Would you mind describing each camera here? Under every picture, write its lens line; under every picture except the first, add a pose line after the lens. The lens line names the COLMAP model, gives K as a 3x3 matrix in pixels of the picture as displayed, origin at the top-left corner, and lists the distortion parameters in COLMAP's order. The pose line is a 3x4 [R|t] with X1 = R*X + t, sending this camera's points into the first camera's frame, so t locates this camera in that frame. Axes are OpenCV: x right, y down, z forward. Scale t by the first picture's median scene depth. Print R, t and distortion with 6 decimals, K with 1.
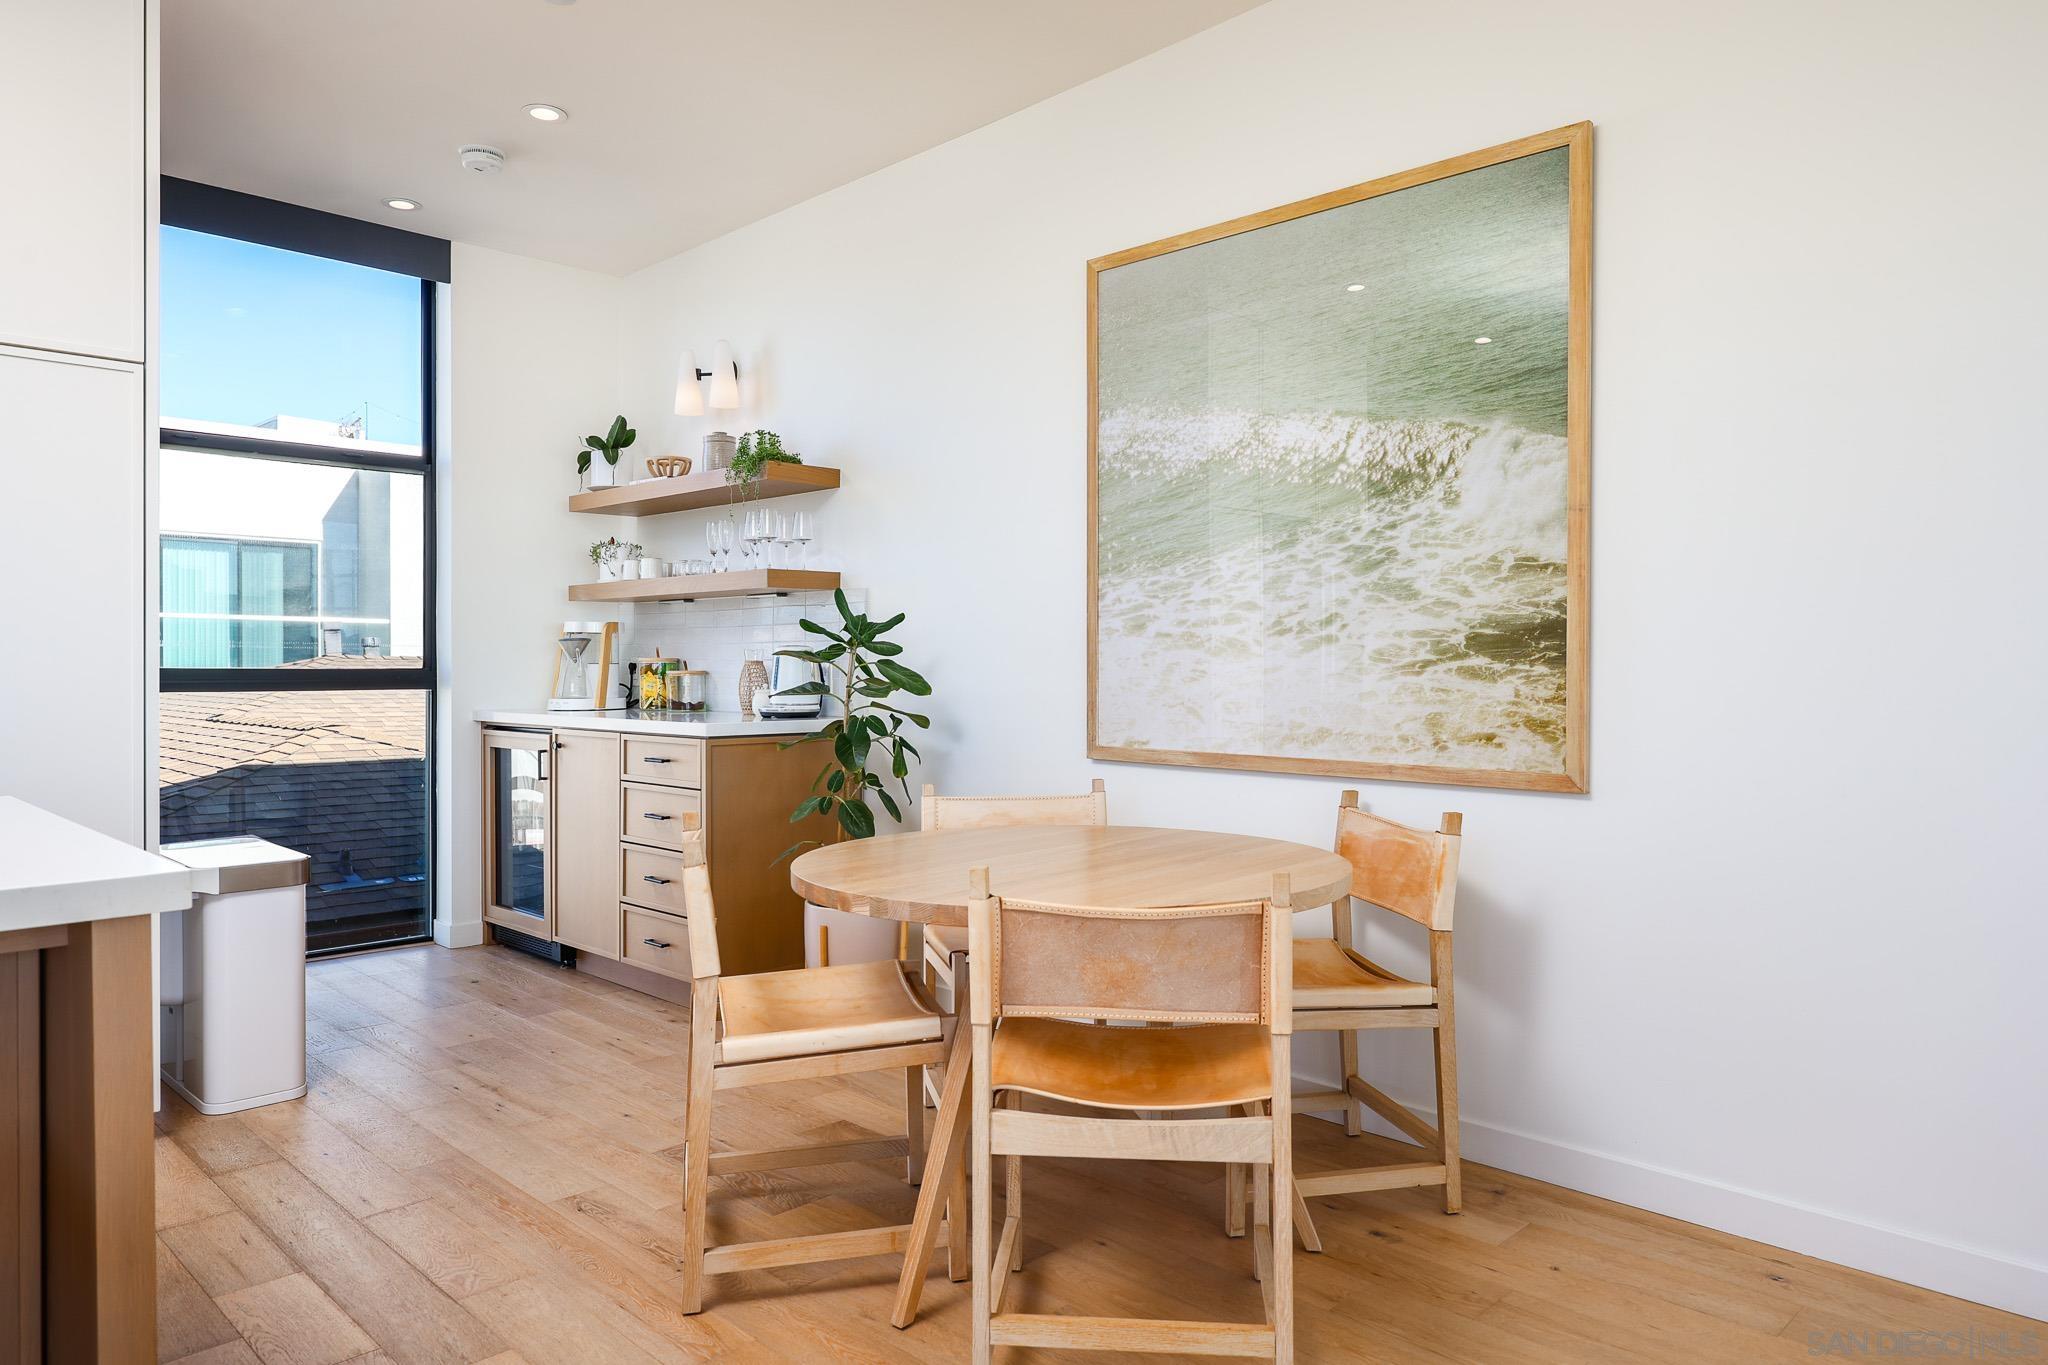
lens RADIAL K [[1327.0, 0, 1024.0], [0, 1327.0, 682.5], [0, 0, 1]] dist [0.000272, 0.000299]
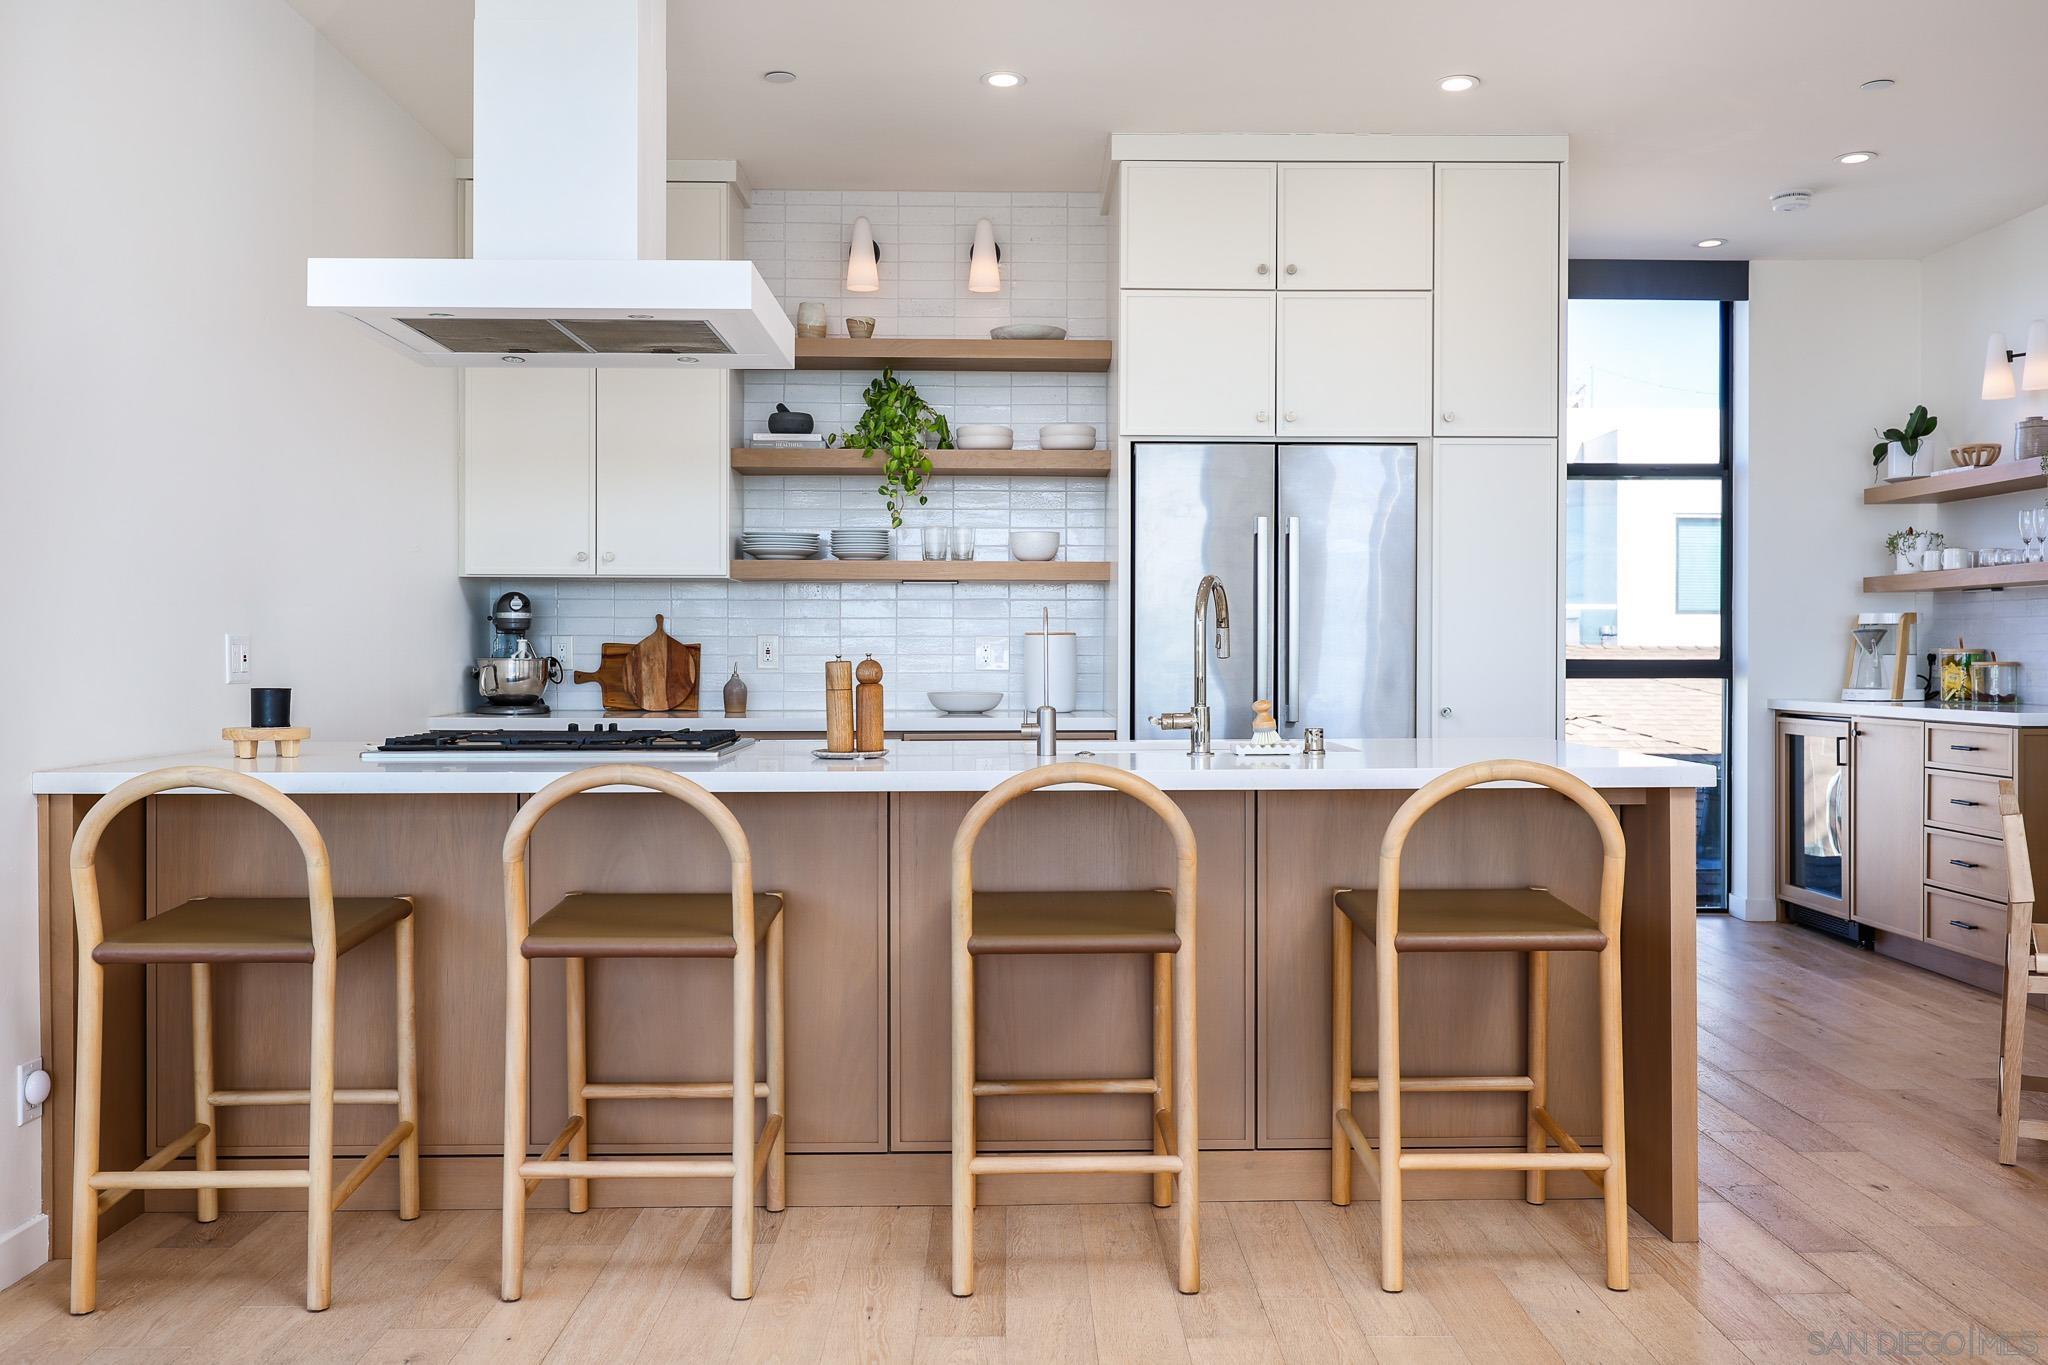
lens RADIAL K [[1637.7, 0, 1025.9], [0, 1637.7, 653.4], [0, 0, 1]] dist [-0.003917, -0.005439]
pose [[0.712835, -0.000621, -0.701332, 0.080084], [-0.009482, 0.999900, -0.010522, 0.004221], [0.701268, 0.014150, 0.712757, -0.354224]]
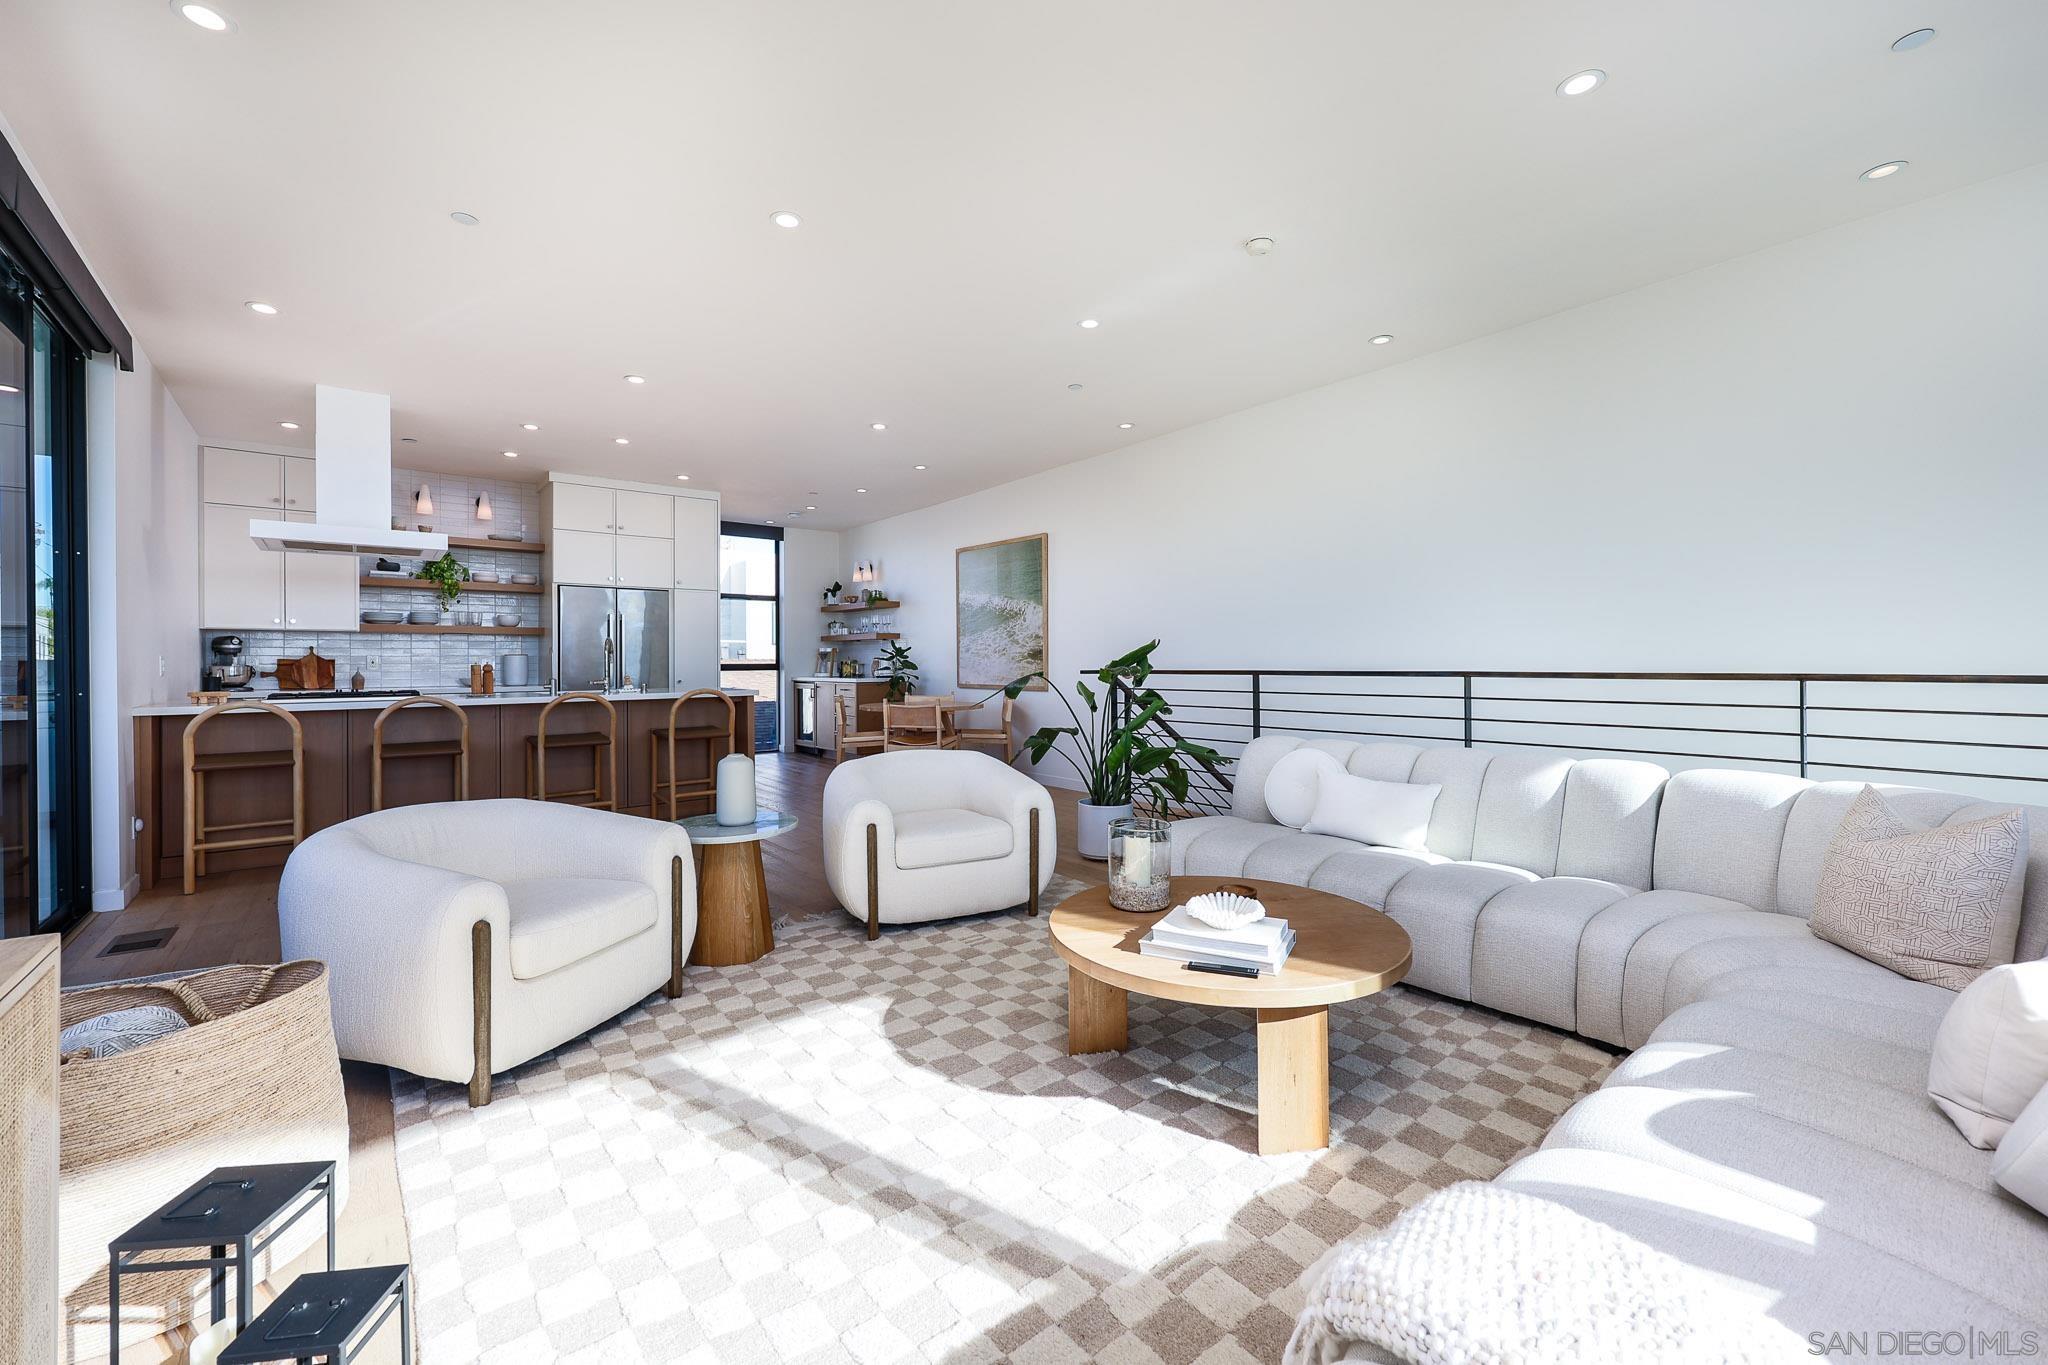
lens RADIAL K [[826.5, 0, 1038.9], [0, 826.5, 673.4], [0, 0, 1]] dist [0.001639, 0.000096]
pose [[0.995521, -0.004261, -0.094443, 0.358879], [0.004385, 0.999990, 0.001109, 0.013835], [0.094438, -0.001518, 0.995530, -0.905942]]
